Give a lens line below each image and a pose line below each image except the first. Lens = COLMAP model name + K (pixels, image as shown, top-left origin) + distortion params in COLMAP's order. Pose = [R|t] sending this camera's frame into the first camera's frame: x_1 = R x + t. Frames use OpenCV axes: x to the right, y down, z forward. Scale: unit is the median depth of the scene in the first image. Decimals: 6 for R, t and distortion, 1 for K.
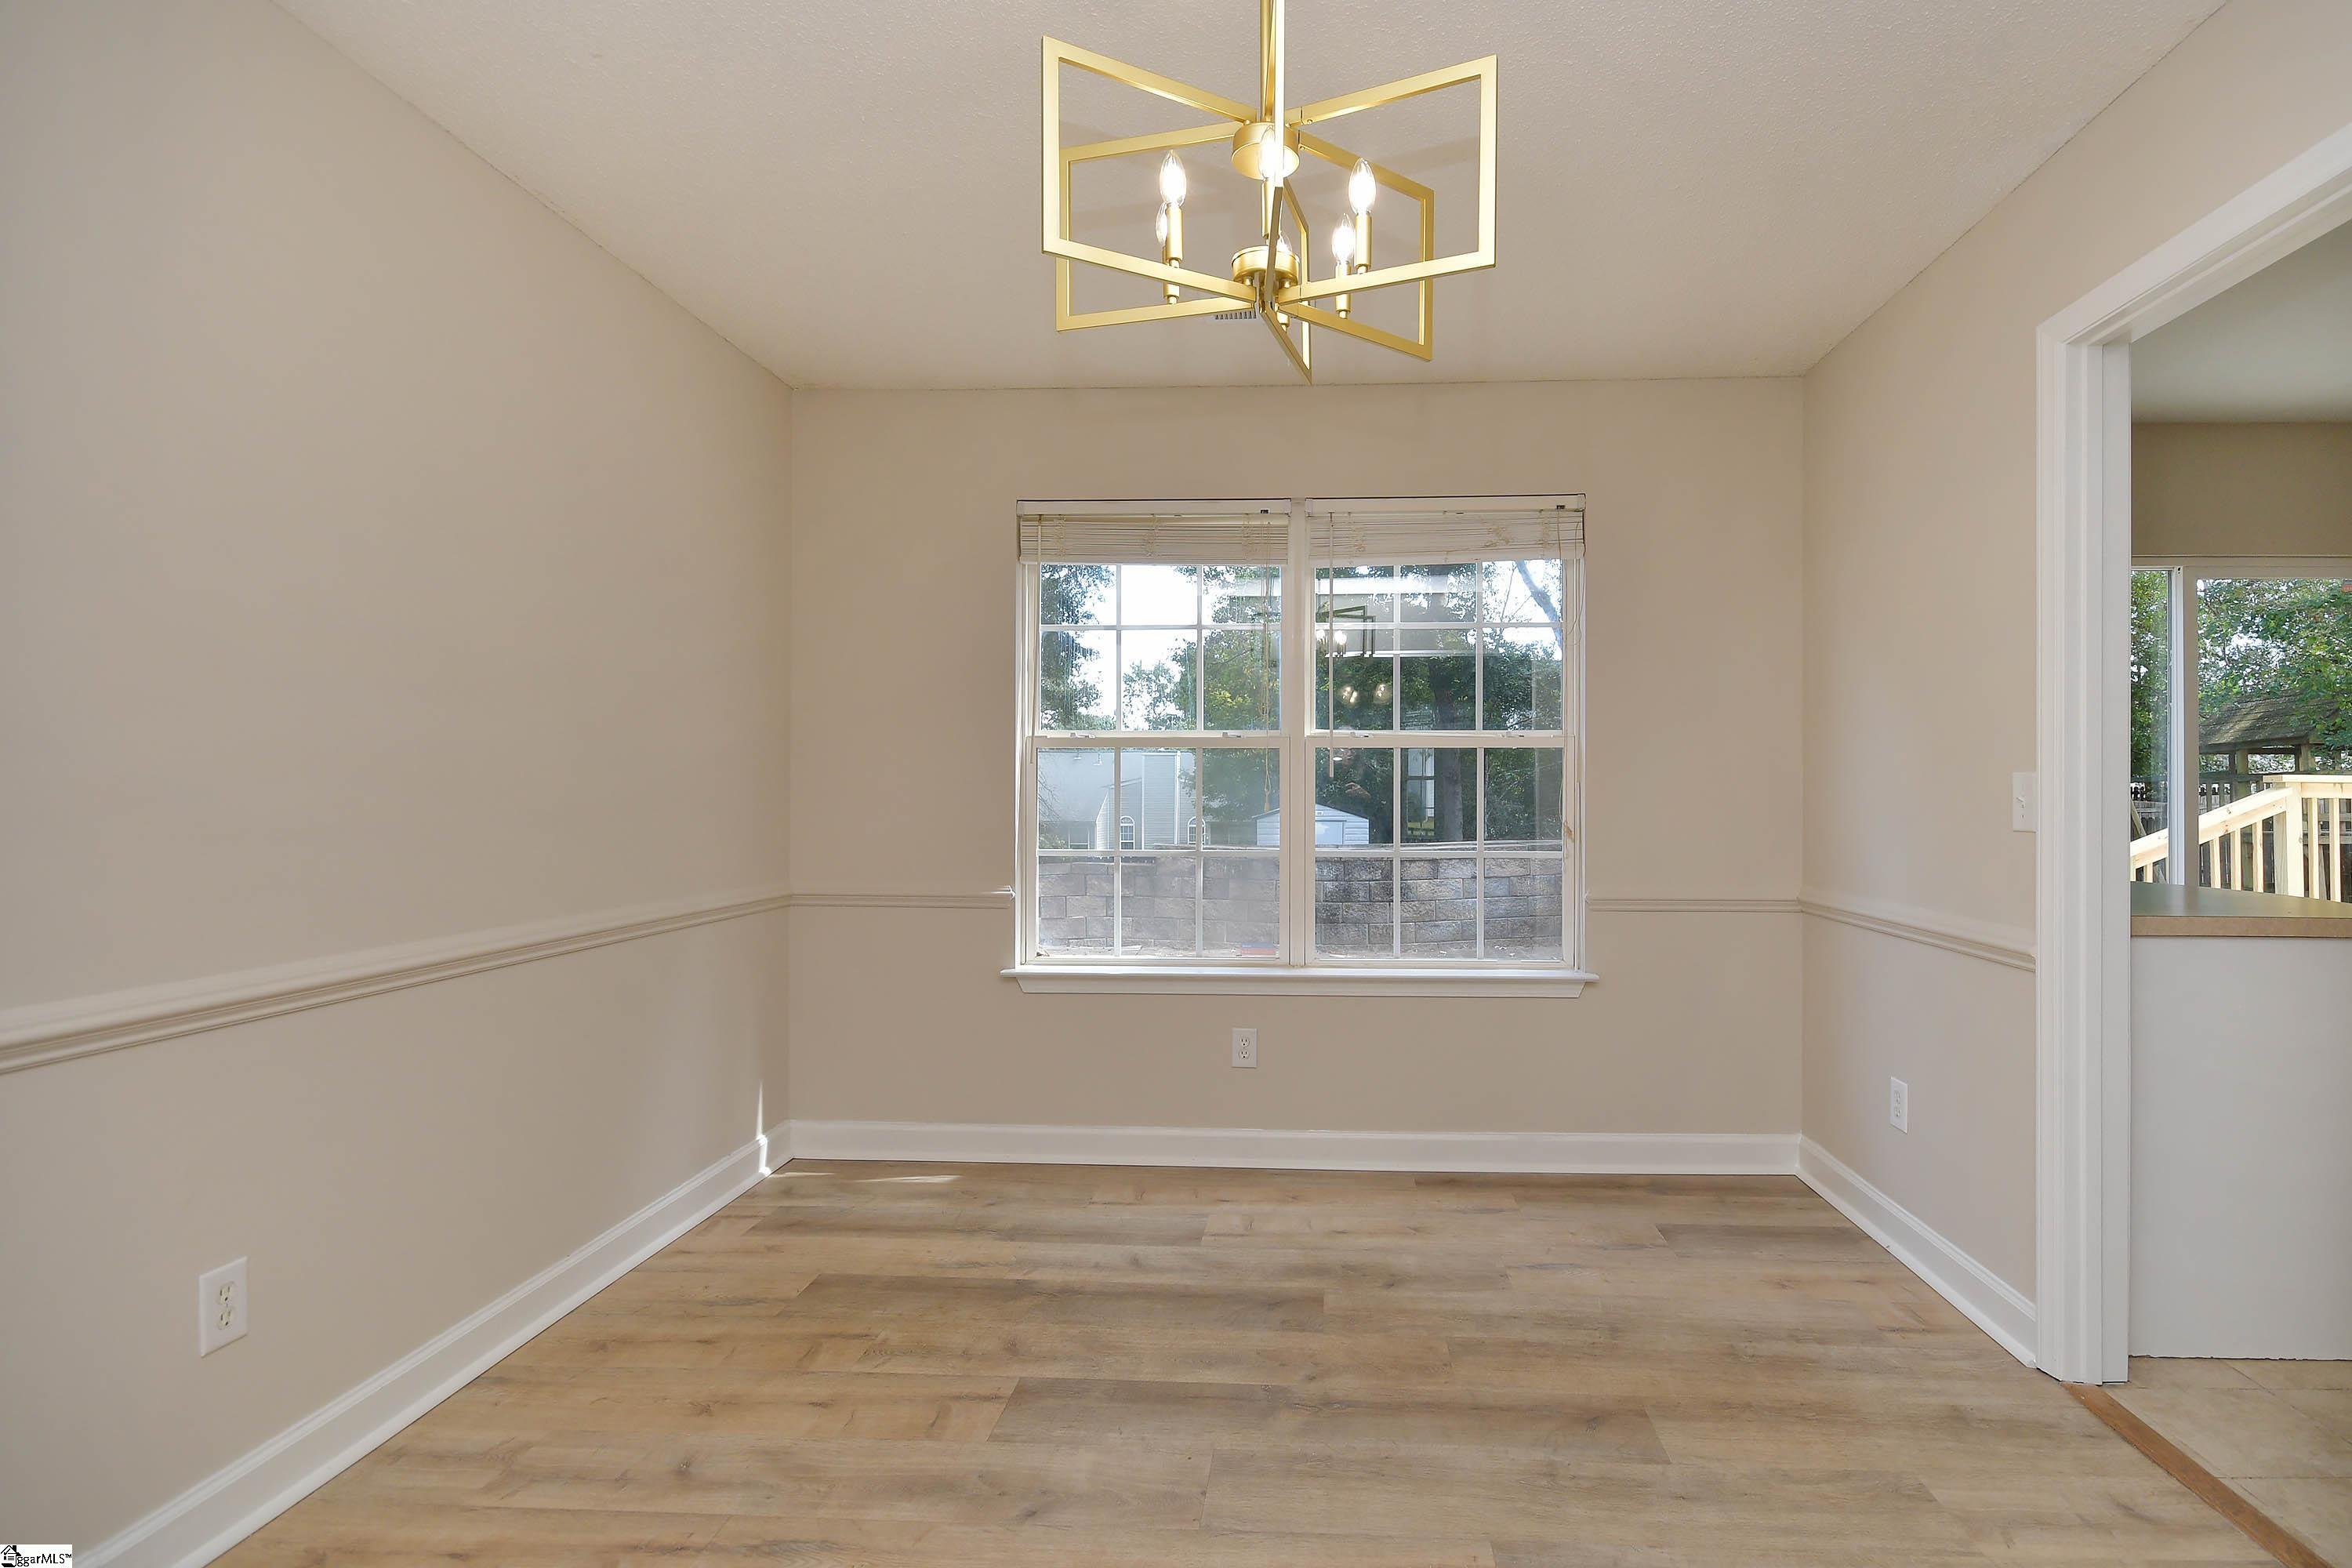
lens RADIAL K [[1038.0, 0, 1176.0], [0, 1038.0, 784.0], [0, 0, 1]] dist [0.005106, -0.011222]
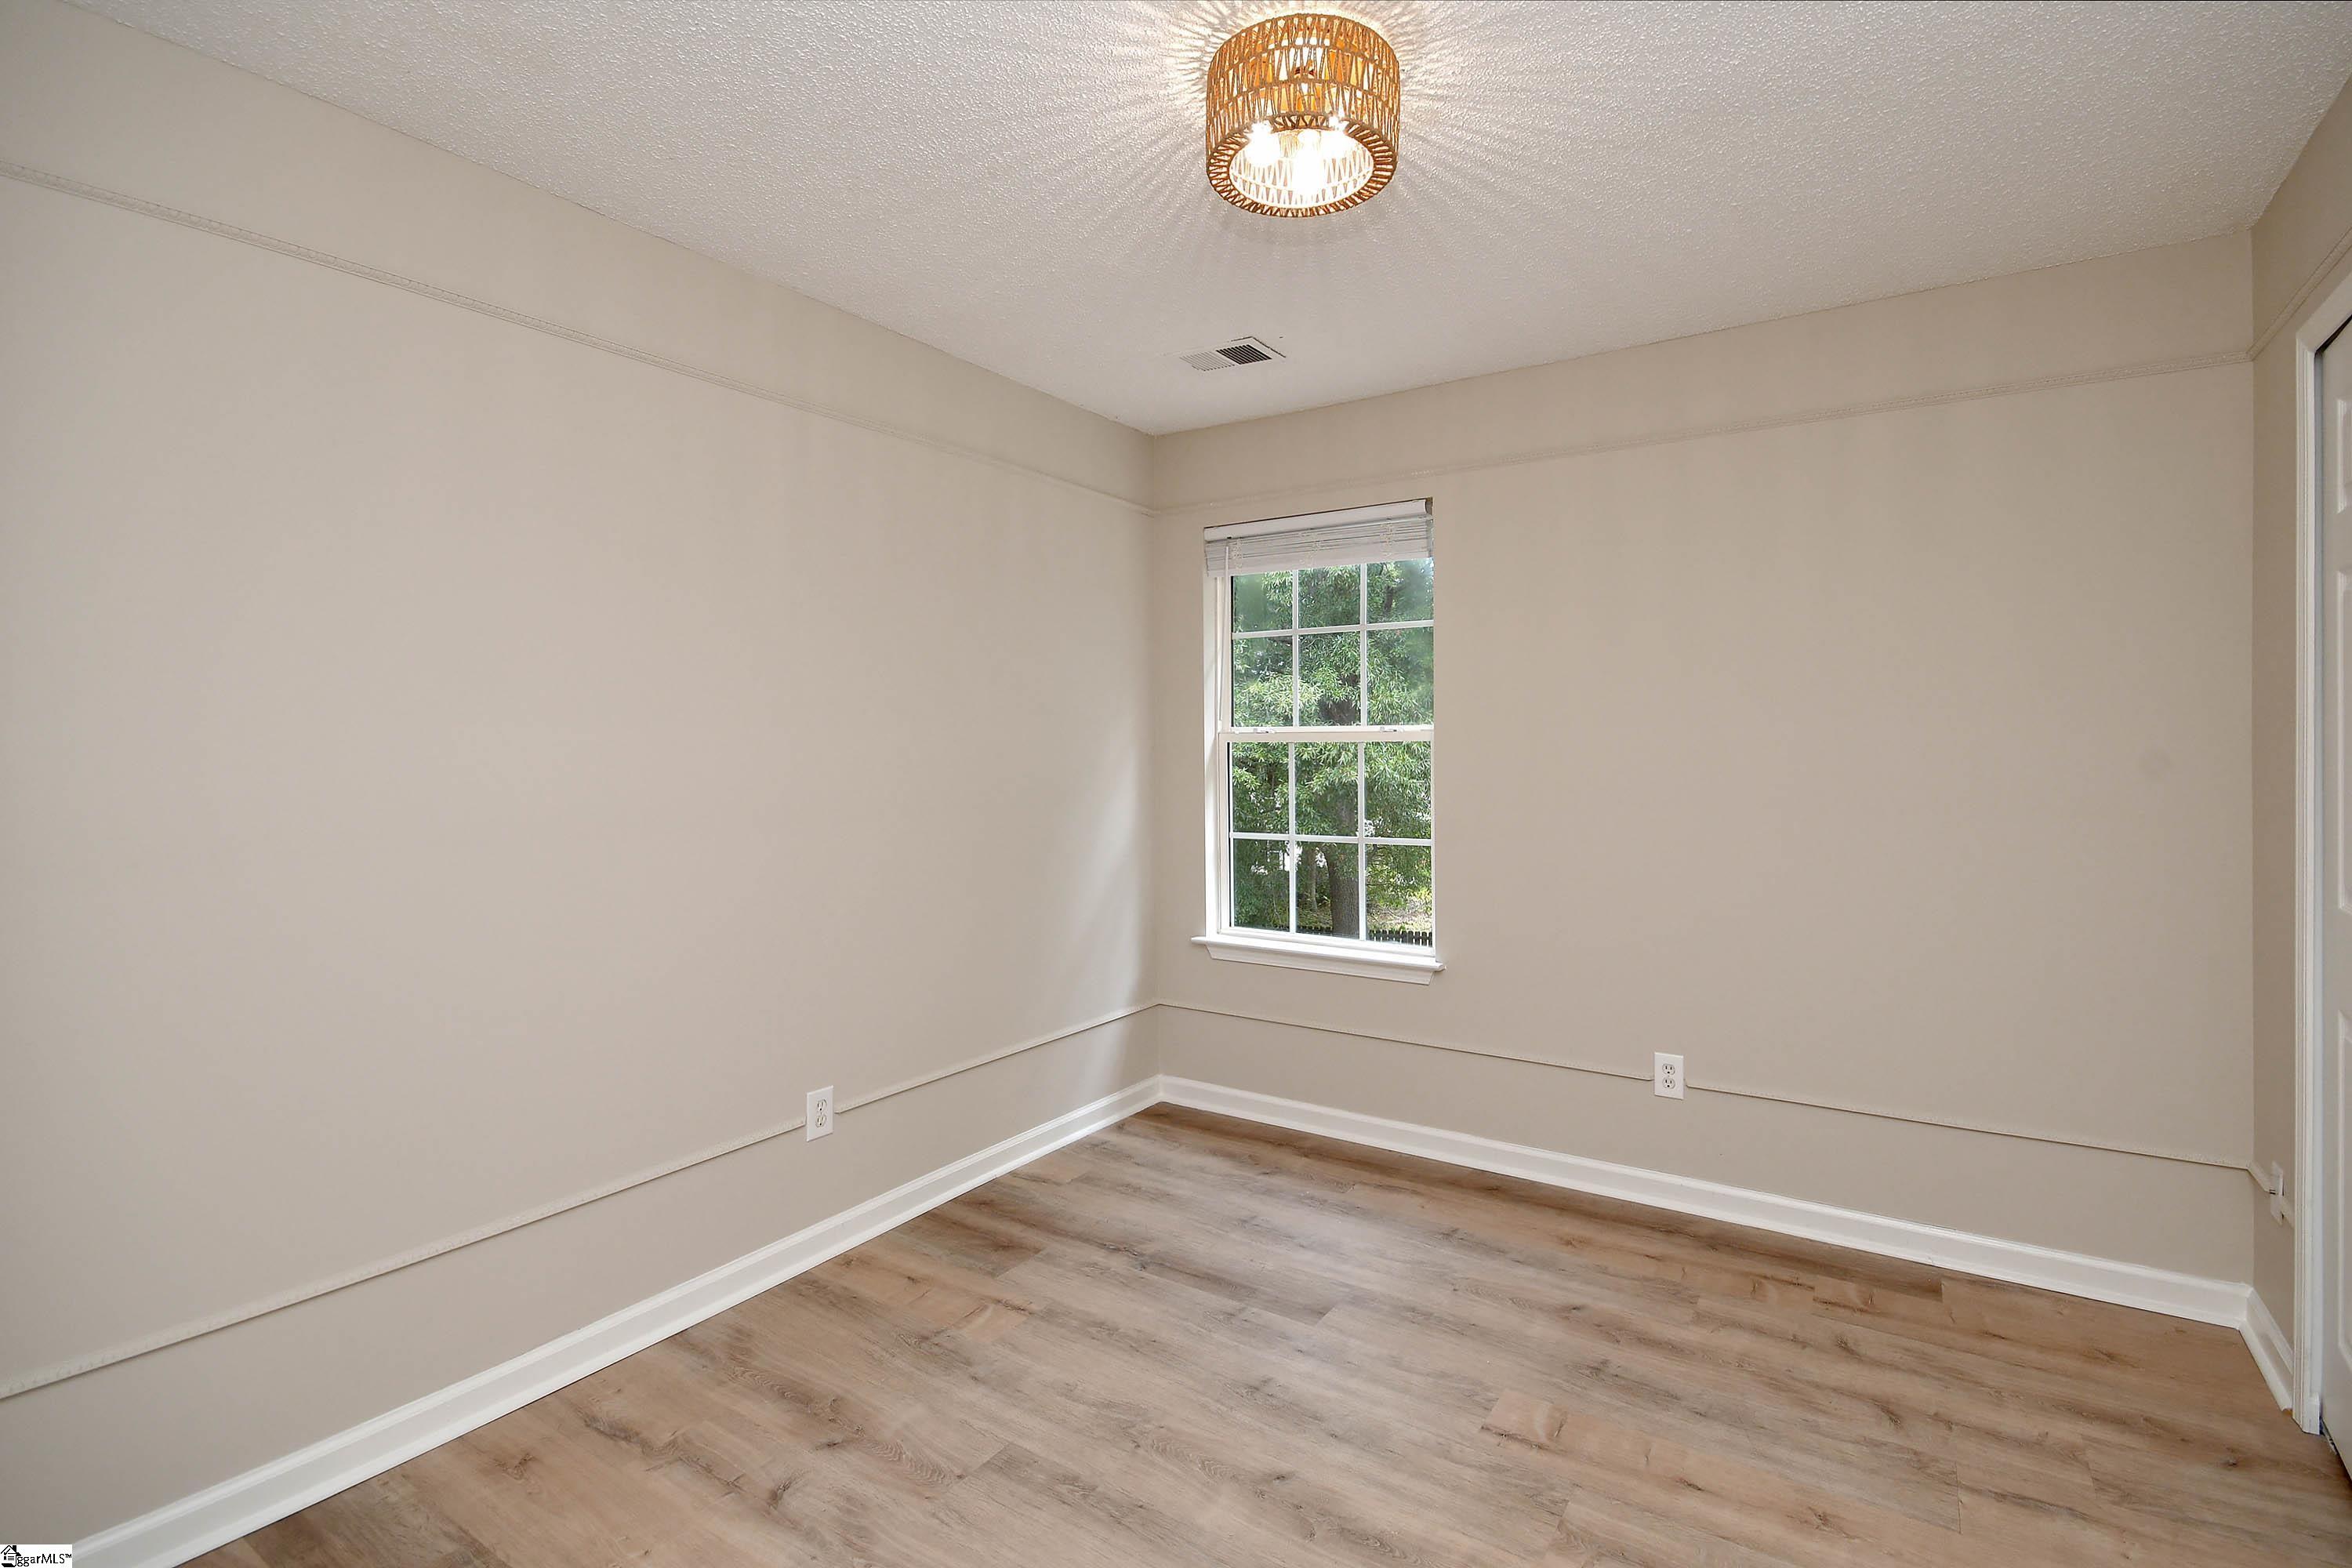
lens RADIAL K [[1038.0, 0, 1176.0], [0, 1038.0, 784.0], [0, 0, 1]] dist [0.005106, -0.011222]
pose [[0.827830, 0.009512, -0.560898, 0.460708], [-0.005798, 0.999948, 0.008401, -0.000610], [0.560949, -0.003703, 0.827842, 0.032778]]
